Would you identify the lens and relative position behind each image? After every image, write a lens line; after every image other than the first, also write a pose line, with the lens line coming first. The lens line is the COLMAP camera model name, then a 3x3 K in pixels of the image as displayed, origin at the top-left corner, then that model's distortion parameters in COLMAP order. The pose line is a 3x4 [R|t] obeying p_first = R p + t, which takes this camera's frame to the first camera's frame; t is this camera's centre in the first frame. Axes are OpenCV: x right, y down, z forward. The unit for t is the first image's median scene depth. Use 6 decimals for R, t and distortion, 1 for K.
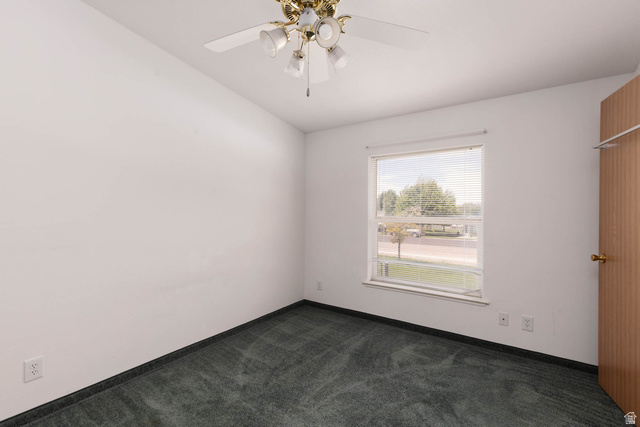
lens RADIAL K [[289.8, 0, 317.6], [0, 289.8, 210.8], [0, 0, 1]] dist [0.000859, -0.000462]
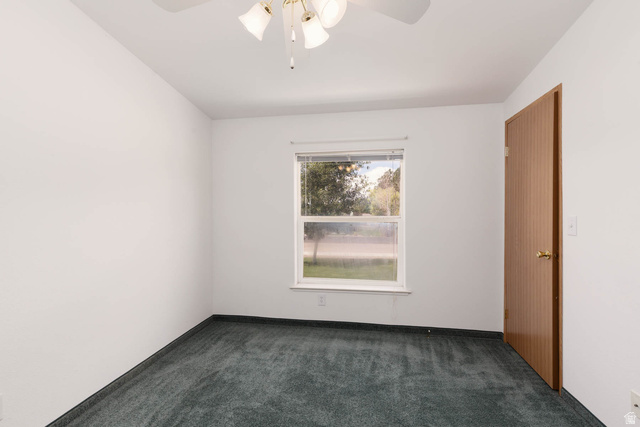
lens RADIAL K [[289.8, 0, 317.6], [0, 289.8, 210.8], [0, 0, 1]] dist [0.000859, -0.000462]
pose [[0.905102, -0.011918, 0.425027, -0.162902], [0.010825, 0.999929, 0.004986, -0.003517], [-0.425056, 0.000089, 0.905167, 0.117115]]
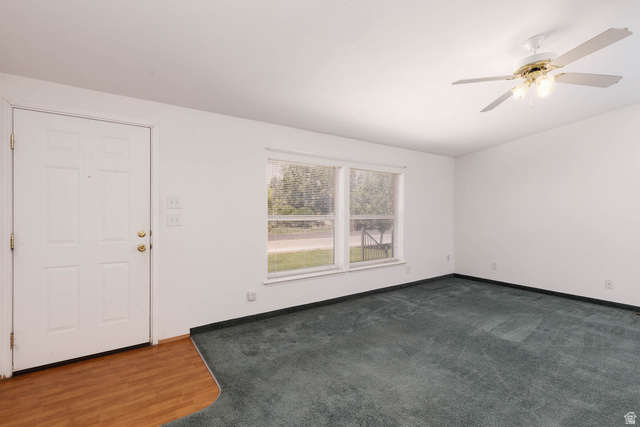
lens RADIAL K [[289.8, 0, 317.6], [0, 289.8, 210.8], [0, 0, 1]] dist [0.000859, -0.000462]
pose [[0.356573, -0.010417, 0.934209, -0.743172], [0.003812, 0.999946, 0.009695, -0.013129], [-0.934260, 0.000104, 0.356593, 0.497145]]
